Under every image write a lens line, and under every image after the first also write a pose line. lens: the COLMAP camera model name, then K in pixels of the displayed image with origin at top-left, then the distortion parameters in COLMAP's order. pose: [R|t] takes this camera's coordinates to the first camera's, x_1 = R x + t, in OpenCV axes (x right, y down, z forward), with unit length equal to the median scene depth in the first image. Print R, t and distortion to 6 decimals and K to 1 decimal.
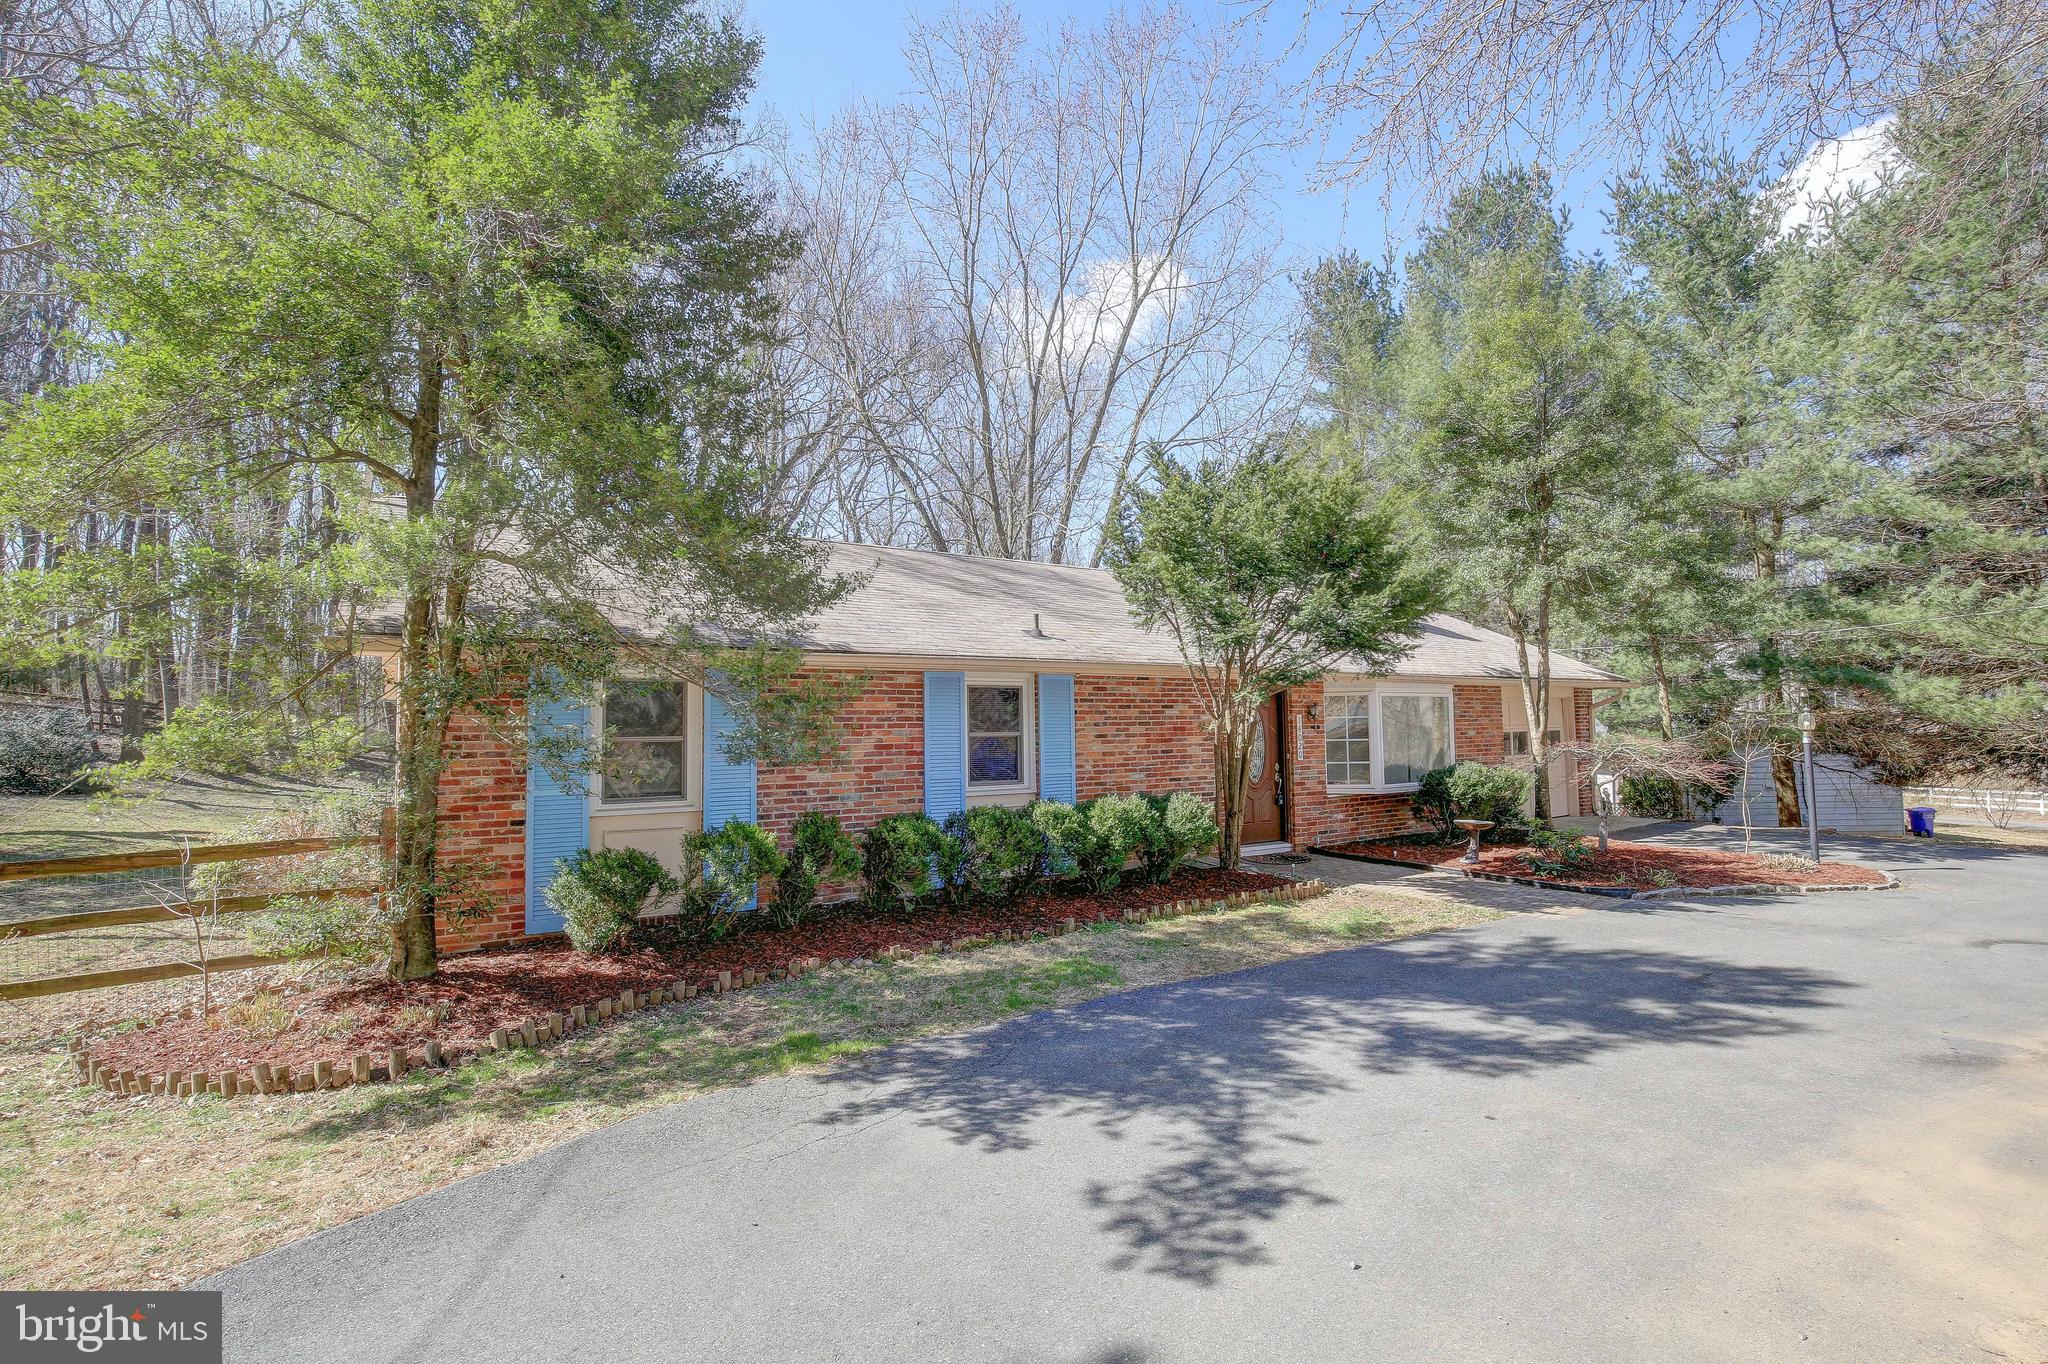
lens RADIAL K [[927.8, 0, 1020.4], [0, 927.8, 759.4], [0, 0, 1]] dist [-0.033477, 0.000304]
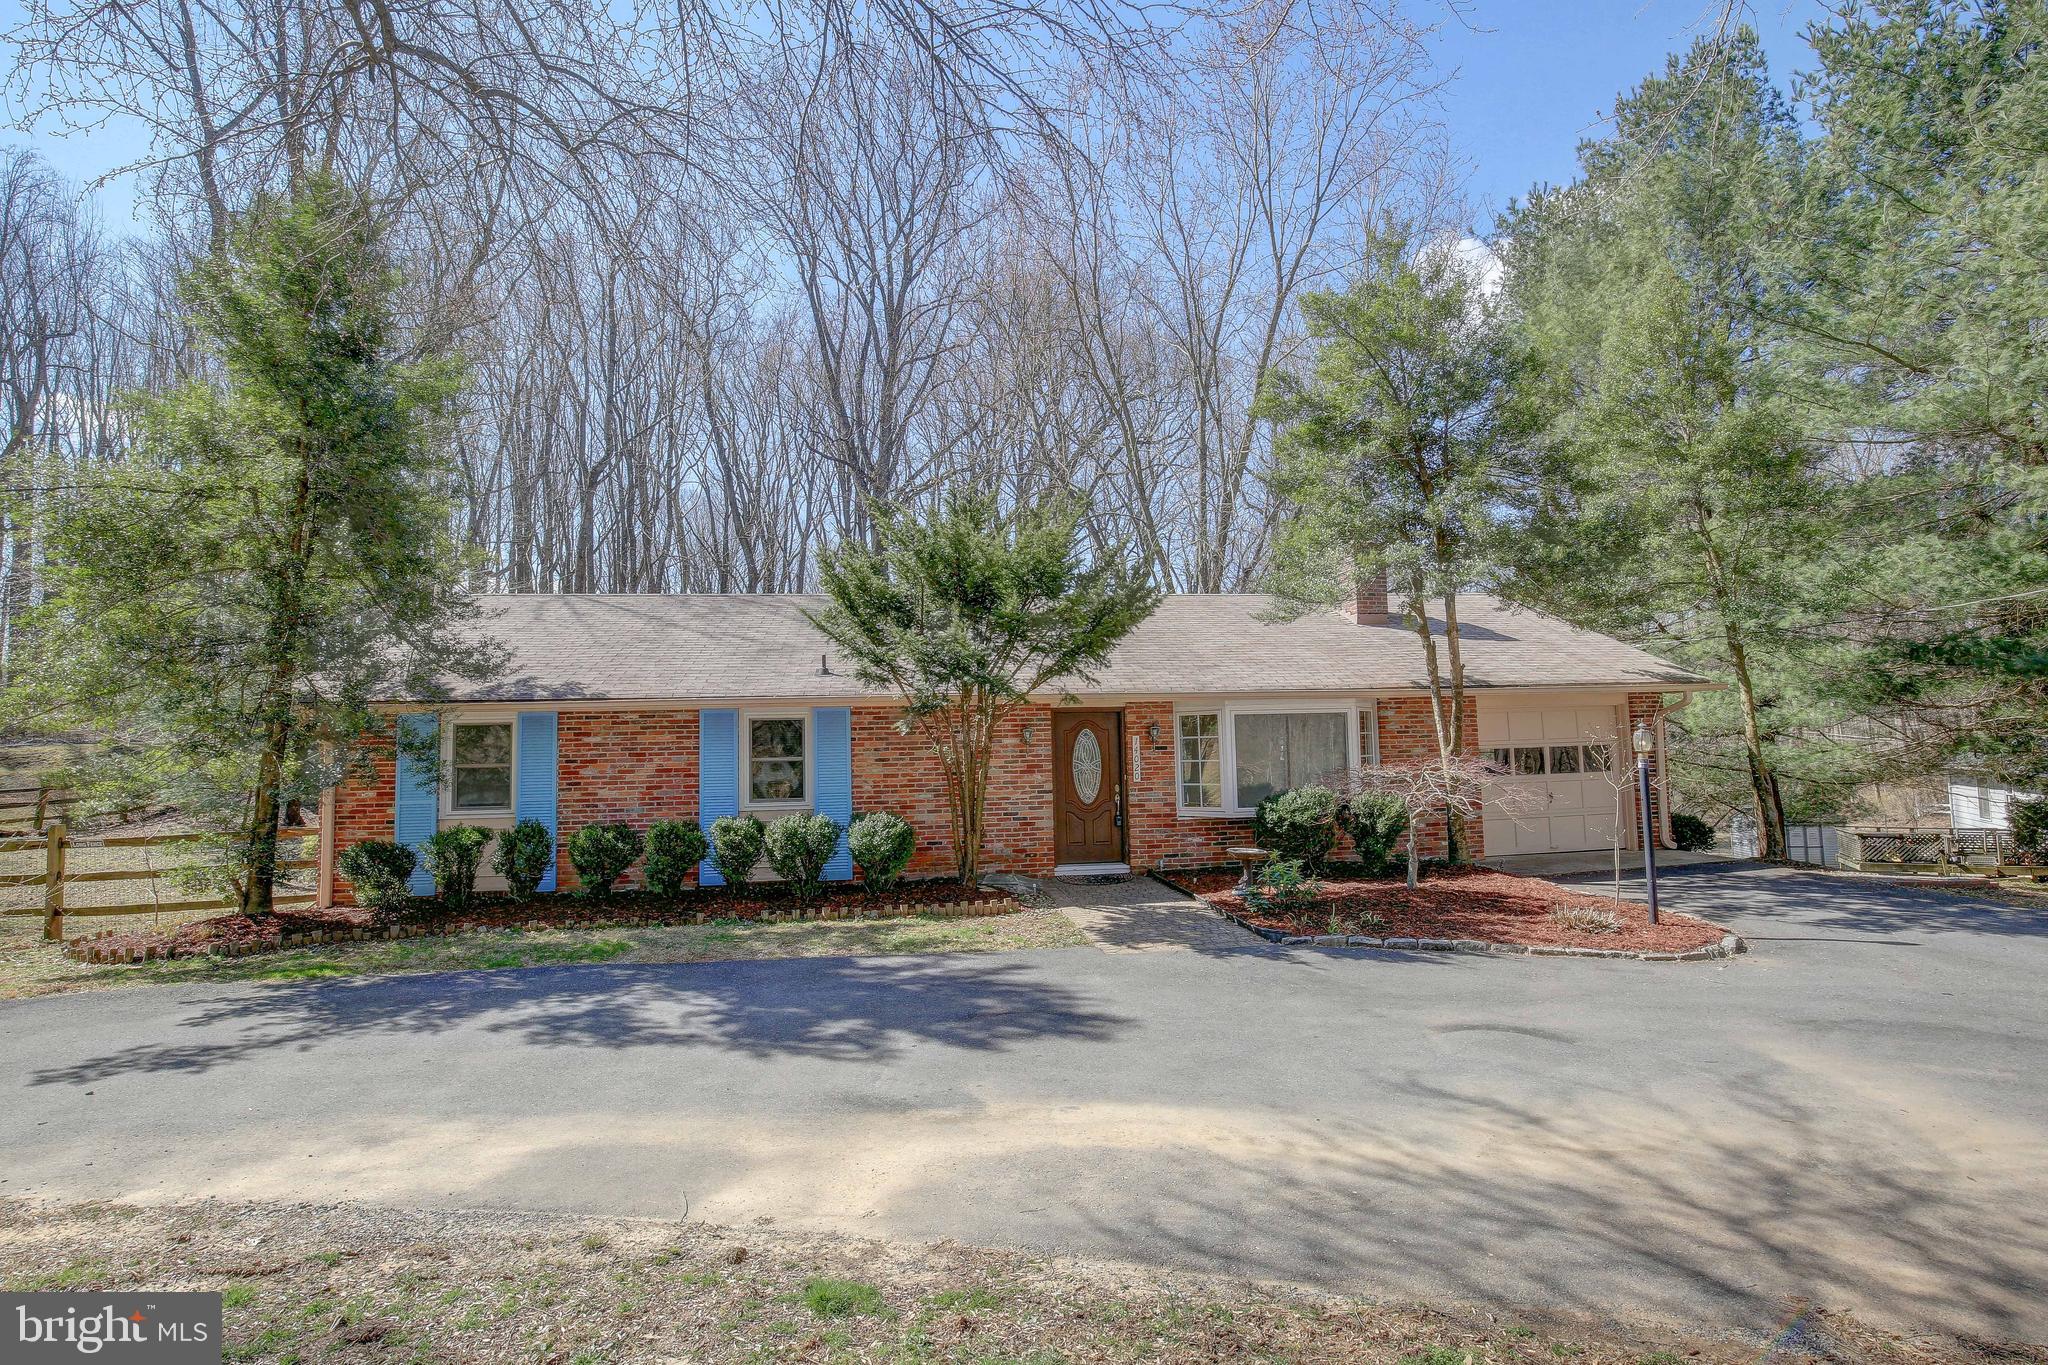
lens RADIAL K [[927.8, 0, 1020.4], [0, 927.8, 759.9], [0, 0, 1]] dist [-0.033477, 0.000304]
pose [[0.905570, 0.000395, -0.424197, 0.810695], [-0.003017, 0.999980, -0.005510, -0.022090], [0.424187, 0.006270, 0.905553, 0.061429]]
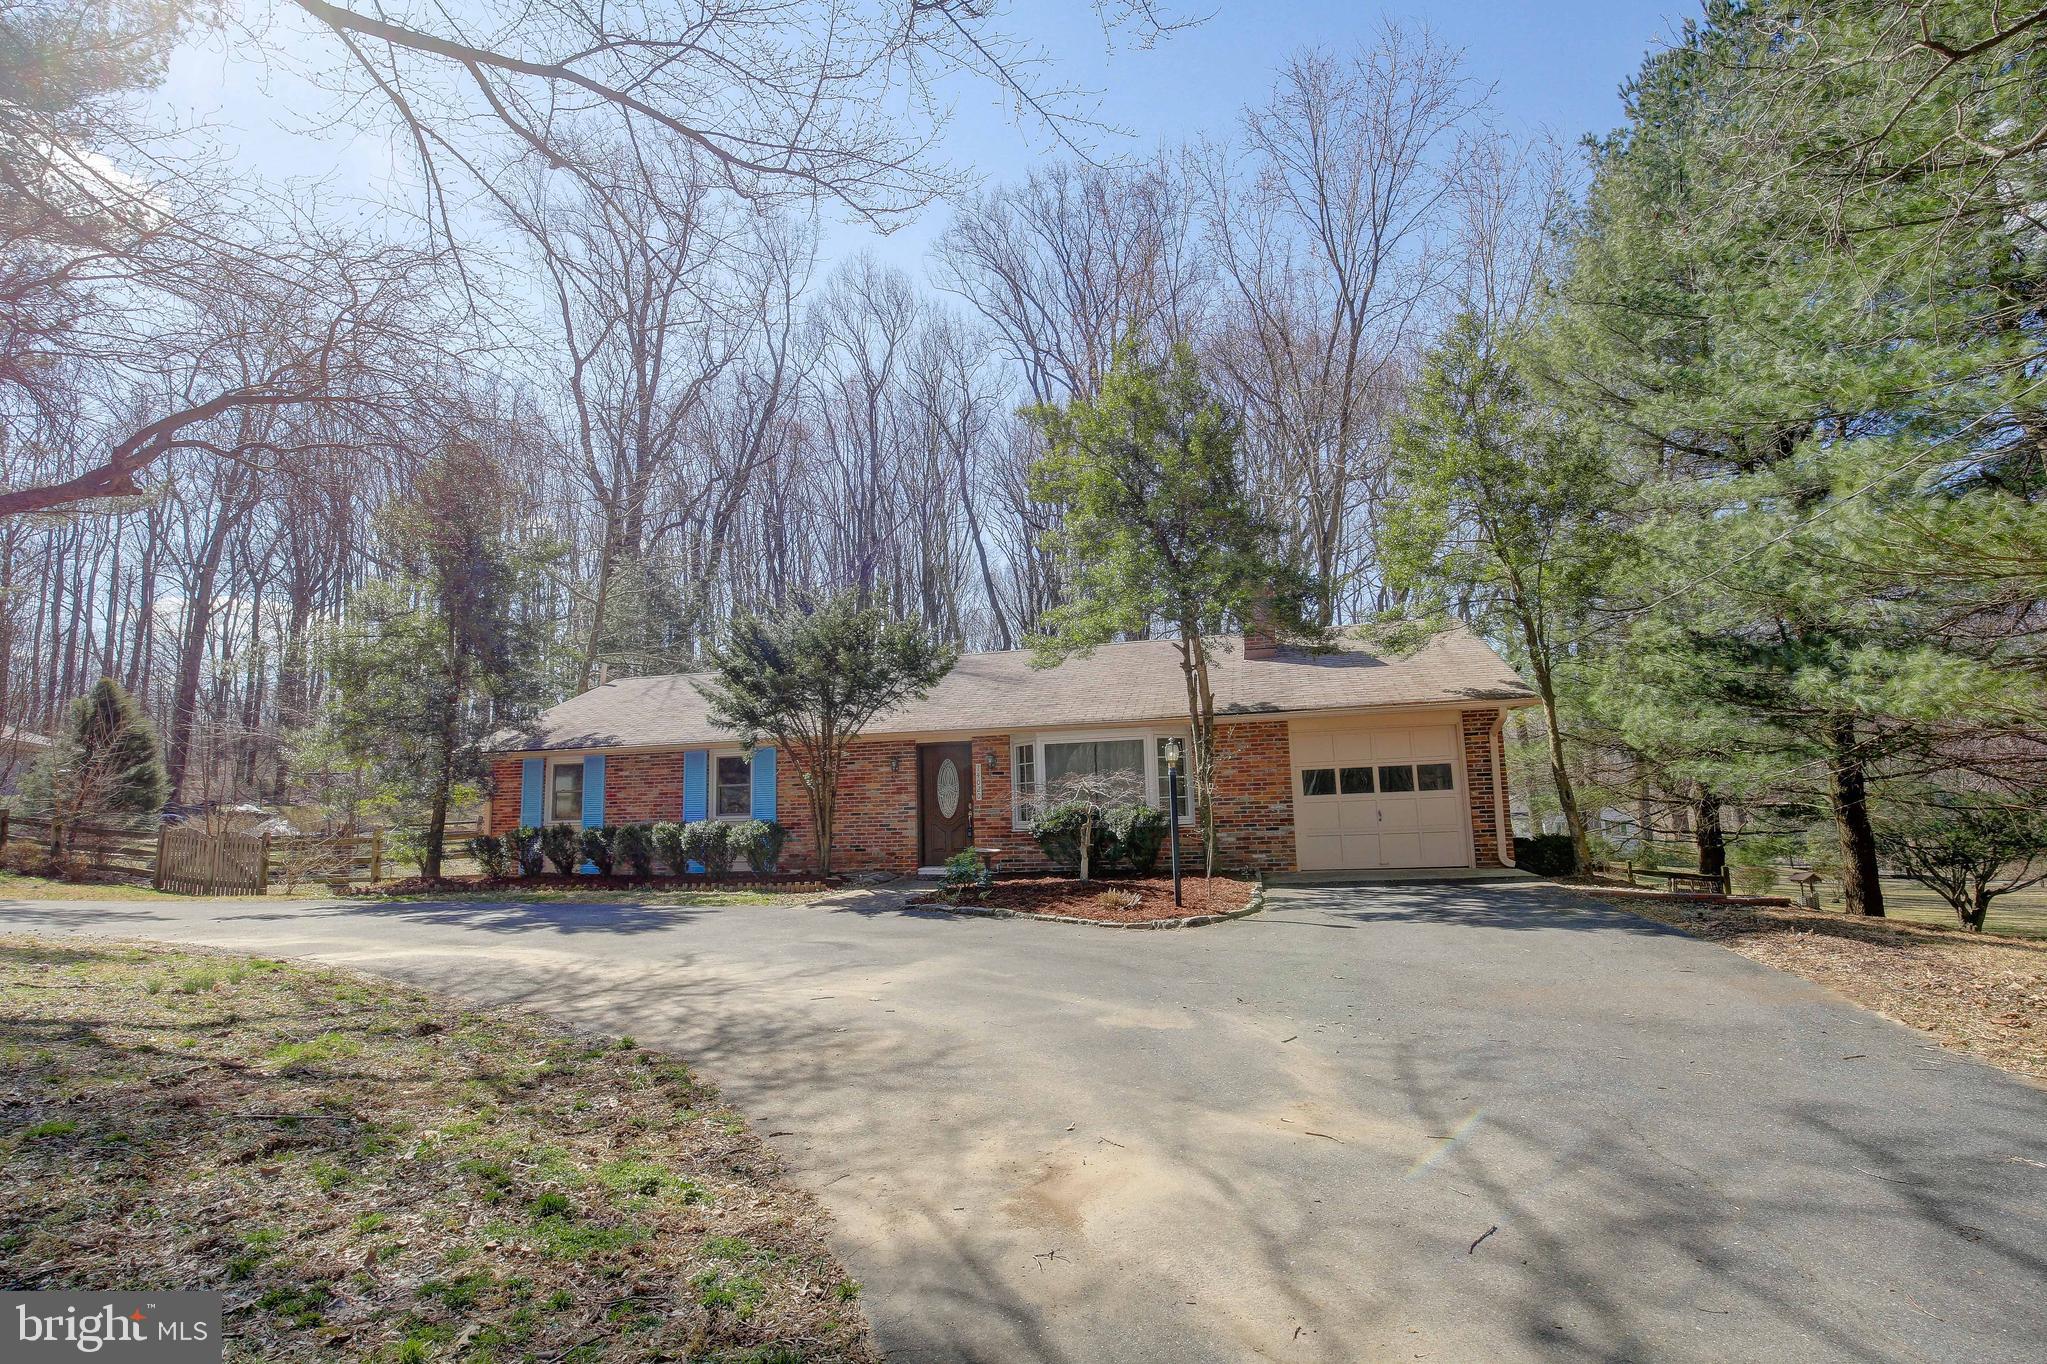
lens RADIAL K [[927.3, 0, 1019.9], [0, 927.3, 759.4], [0, 0, 1]] dist [-0.033477, 0.000304]
pose [[0.672857, -0.040745, -0.738650, 1.673562], [-0.000191, 0.998473, -0.055250, 0.019267], [0.739772, 0.037317, 0.671822, 0.269368]]
